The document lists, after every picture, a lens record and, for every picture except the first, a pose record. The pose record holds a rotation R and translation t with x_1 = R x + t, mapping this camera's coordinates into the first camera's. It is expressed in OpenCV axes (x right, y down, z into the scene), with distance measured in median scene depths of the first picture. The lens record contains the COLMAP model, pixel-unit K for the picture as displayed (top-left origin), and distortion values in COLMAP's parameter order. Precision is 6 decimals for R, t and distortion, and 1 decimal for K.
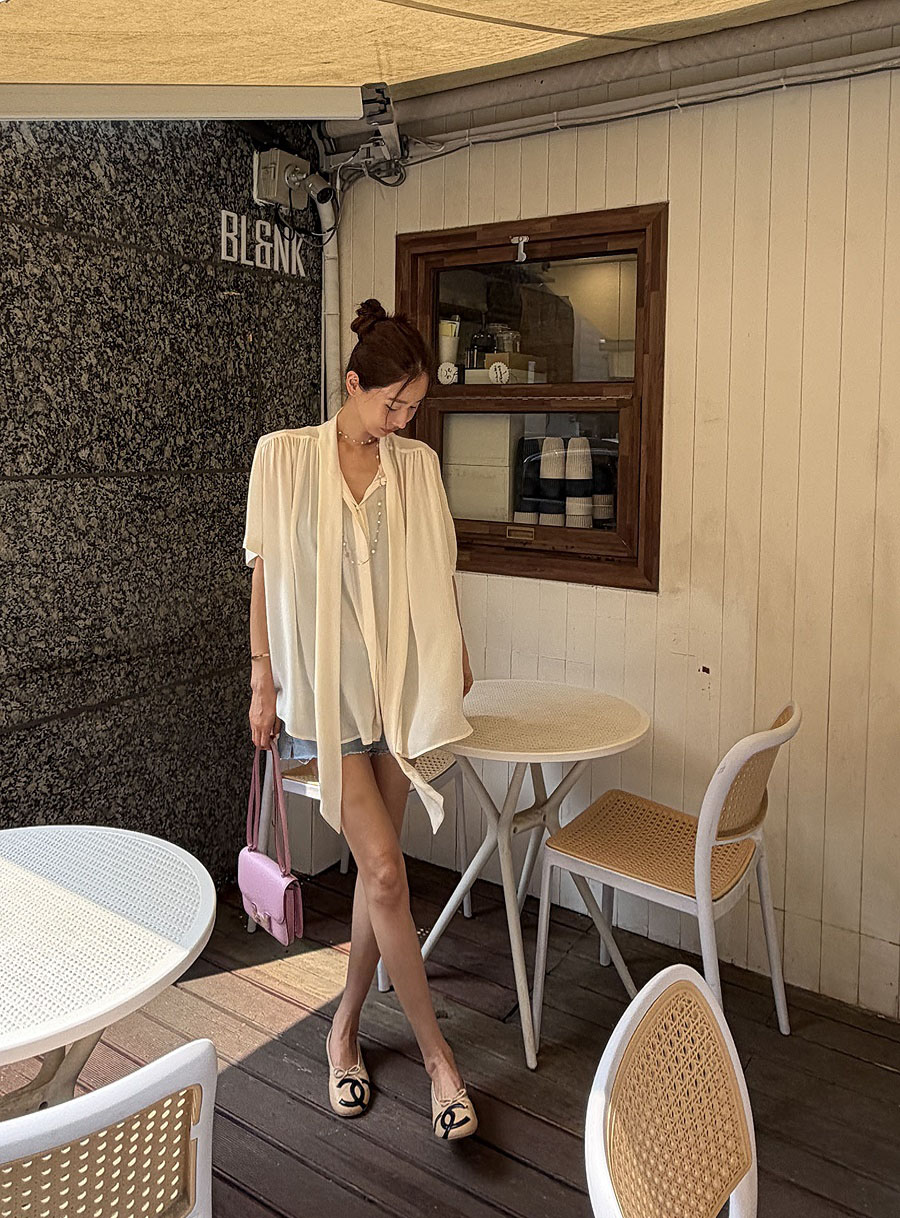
lens RADIAL K [[965.0, 0, 441.3], [0, 965.0, 466.8], [0, 0, 1]] dist [0.006622, -0.005936]
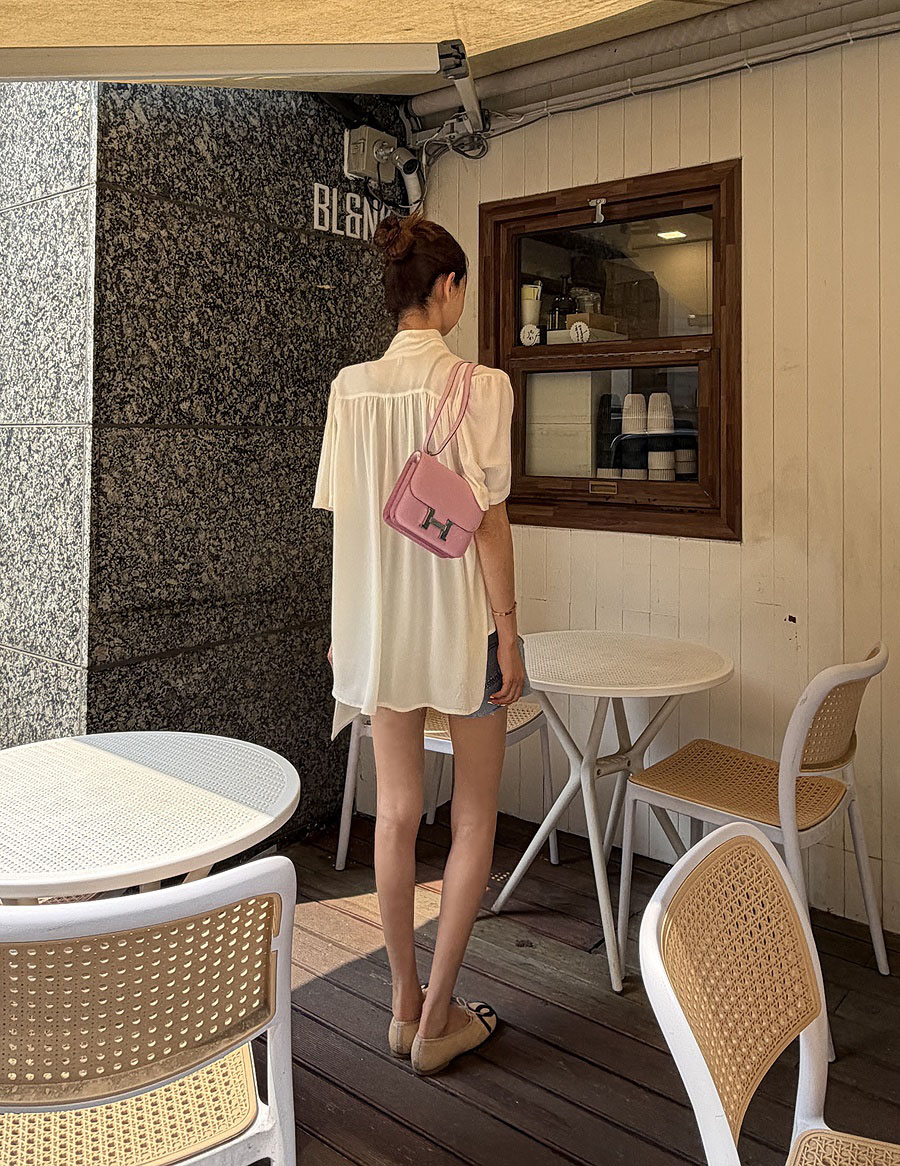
lens RADIAL K [[981.8, 0, 455.5], [0, 981.8, 408.0], [0, 0, 1]] dist [0.017278, -0.018618]
pose [[0.996348, -0.012210, -0.084504, 0.017442], [0.005902, 0.997204, -0.074499, 0.068048], [0.085177, 0.073728, 0.993634, -0.048477]]
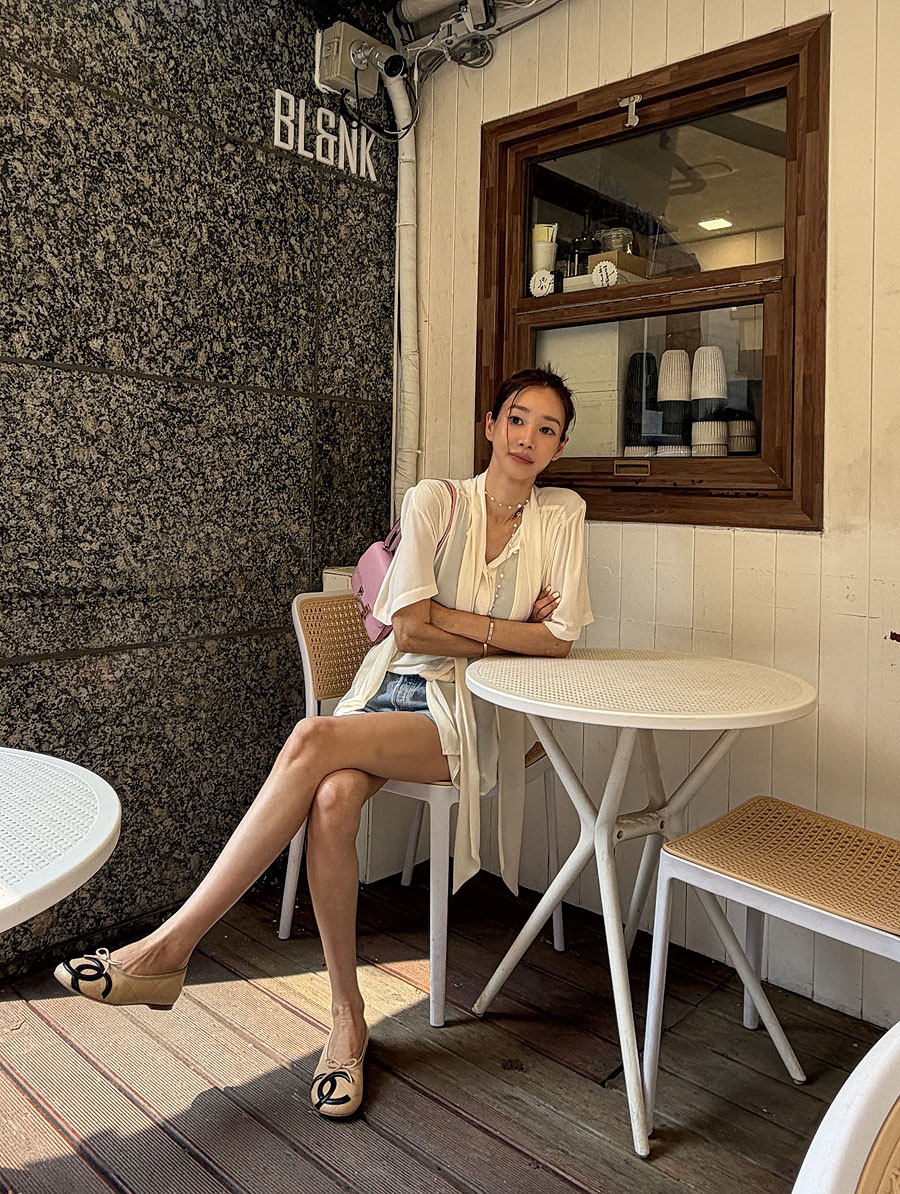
lens RADIAL K [[916.3, 0, 402.1], [0, 916.3, 479.1], [0, 0, 1]] dist [0.010006, -0.007836]
pose [[0.983797, 0.003453, -0.179253, 0.035040], [-0.016304, 0.997395, -0.070266, 0.148810], [0.178543, 0.072050, 0.981290, 0.258012]]
